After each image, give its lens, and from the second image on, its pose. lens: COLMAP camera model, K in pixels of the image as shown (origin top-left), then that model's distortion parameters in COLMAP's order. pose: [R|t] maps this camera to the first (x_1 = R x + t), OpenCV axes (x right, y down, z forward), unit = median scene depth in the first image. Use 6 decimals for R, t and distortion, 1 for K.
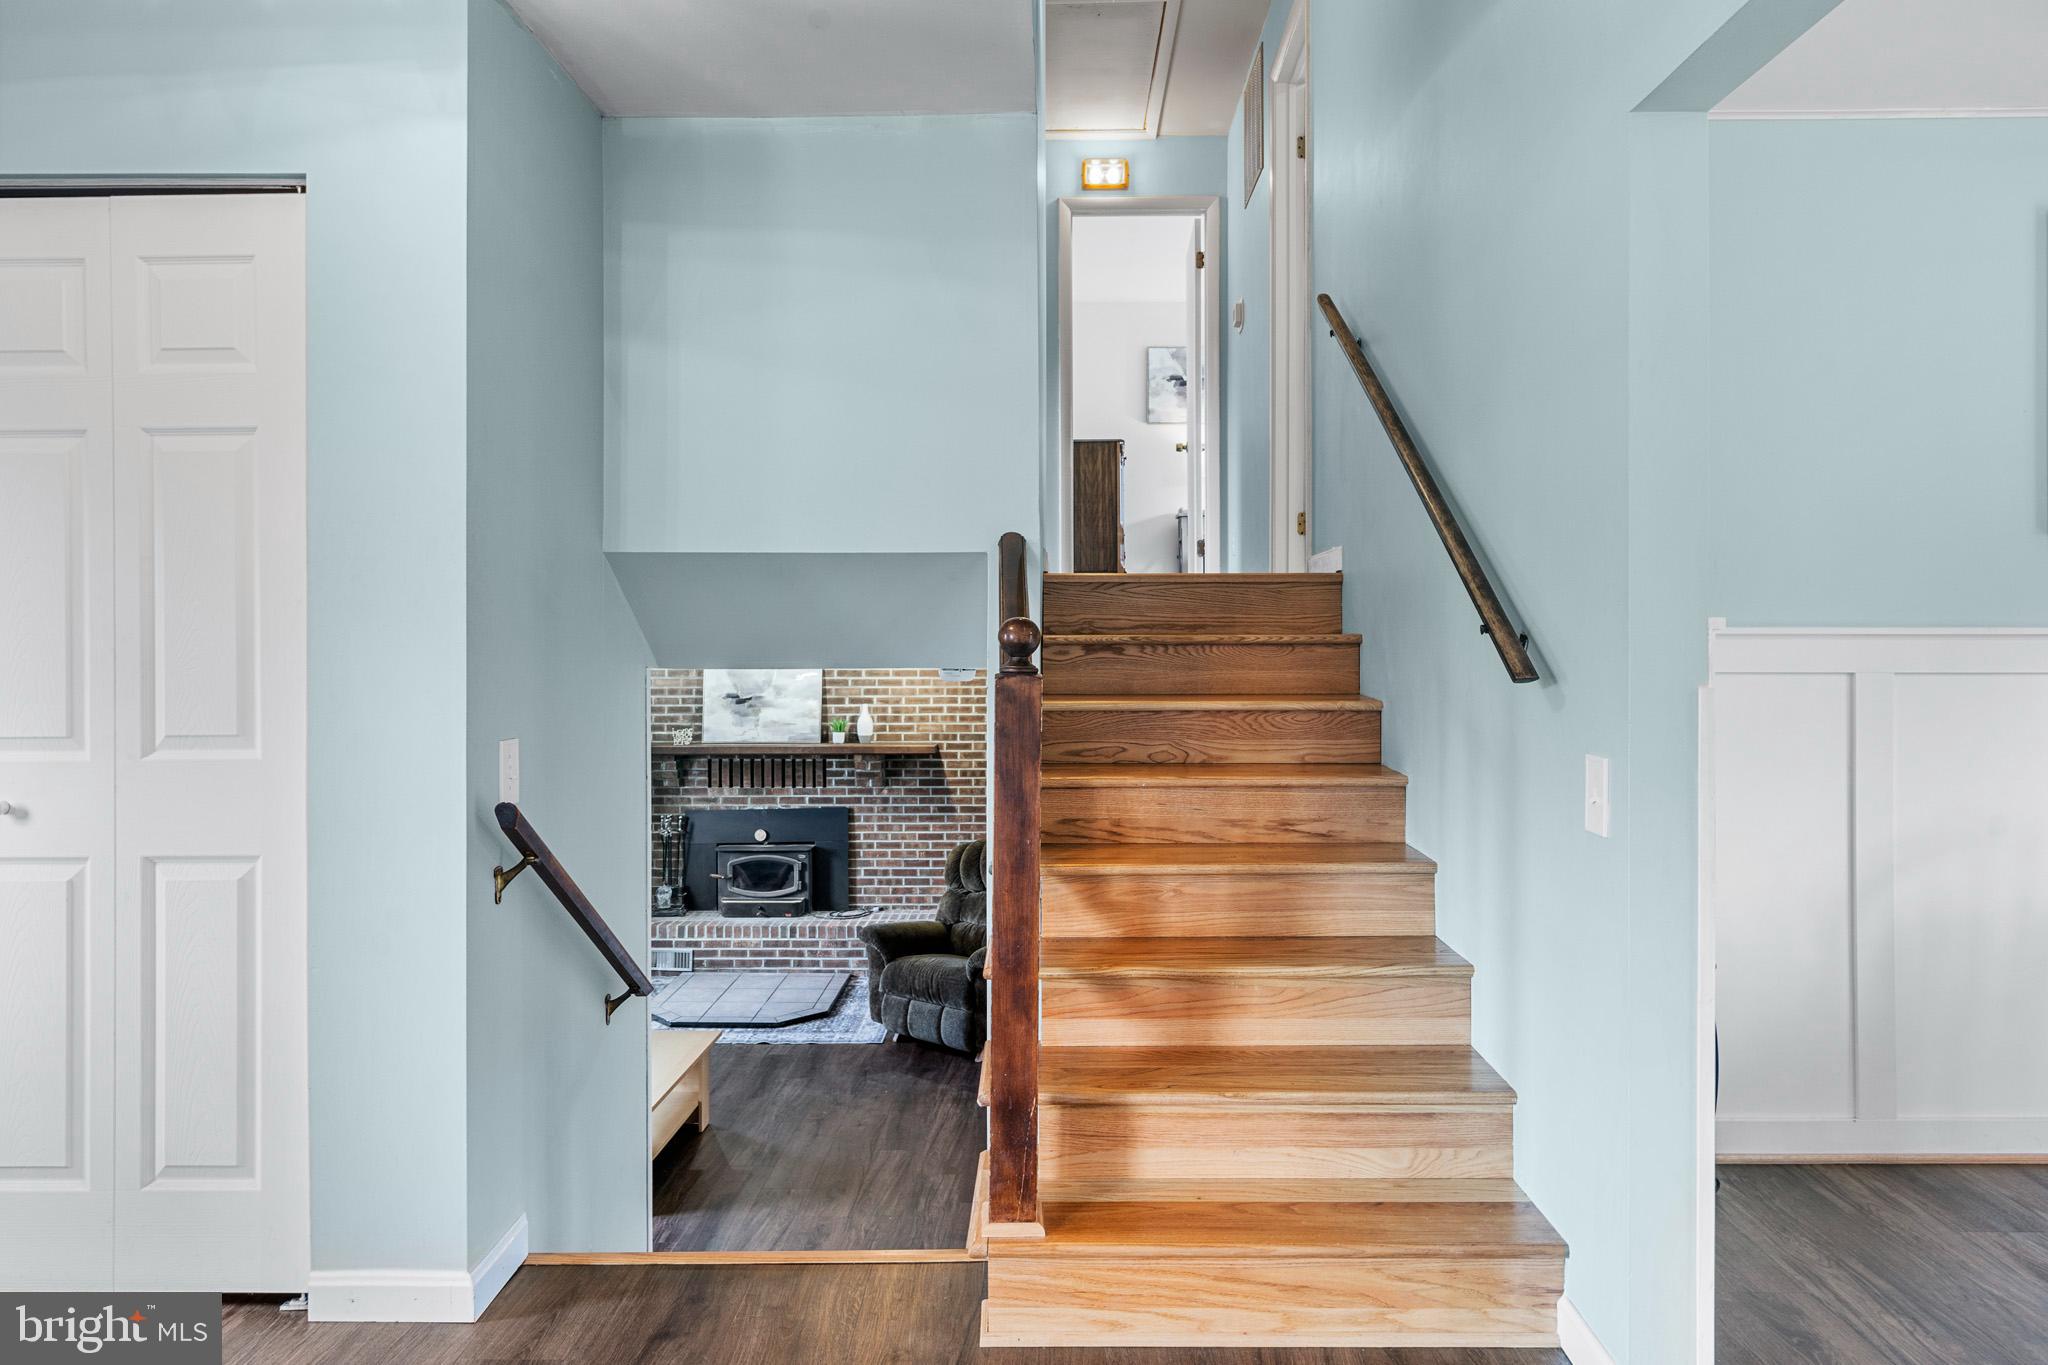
lens RADIAL K [[1288.8, 0, 1030.5], [0, 1288.8, 655.6], [0, 0, 1]] dist [-0.004209, -0.000253]
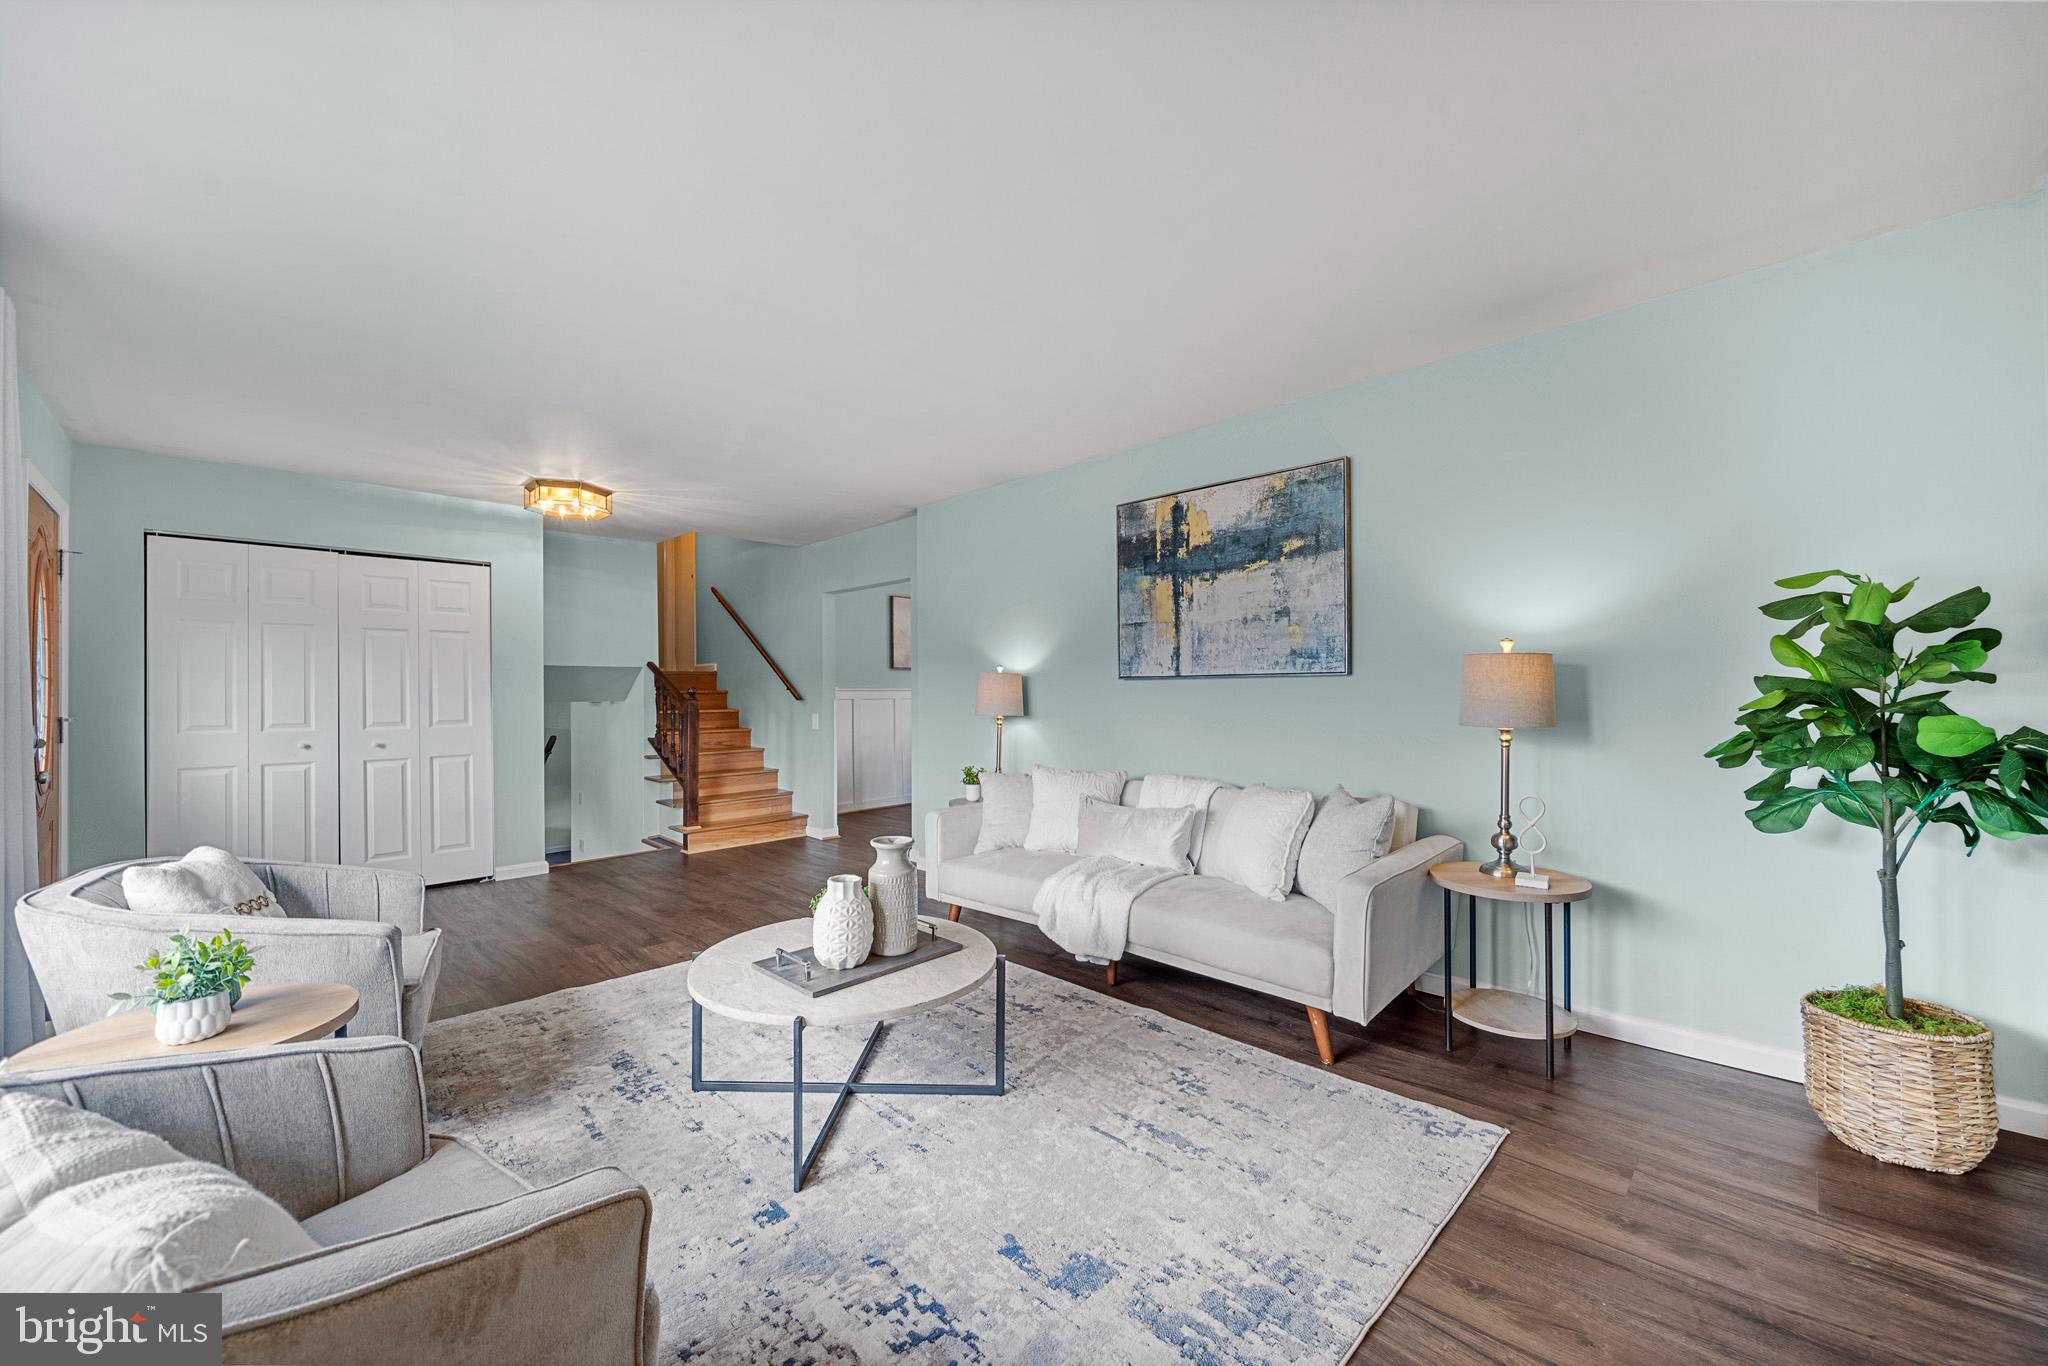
lens RADIAL K [[780.2, 0, 1024.0], [0, 780.2, 683.0], [0, 0, 1]] dist [-0.000077, -0.000013]
pose [[0.684262, 0.004935, 0.729220, -1.055651], [0.013977, 0.999705, -0.019881, 0.023173], [-0.729103, 0.023796, 0.683991, -1.457357]]
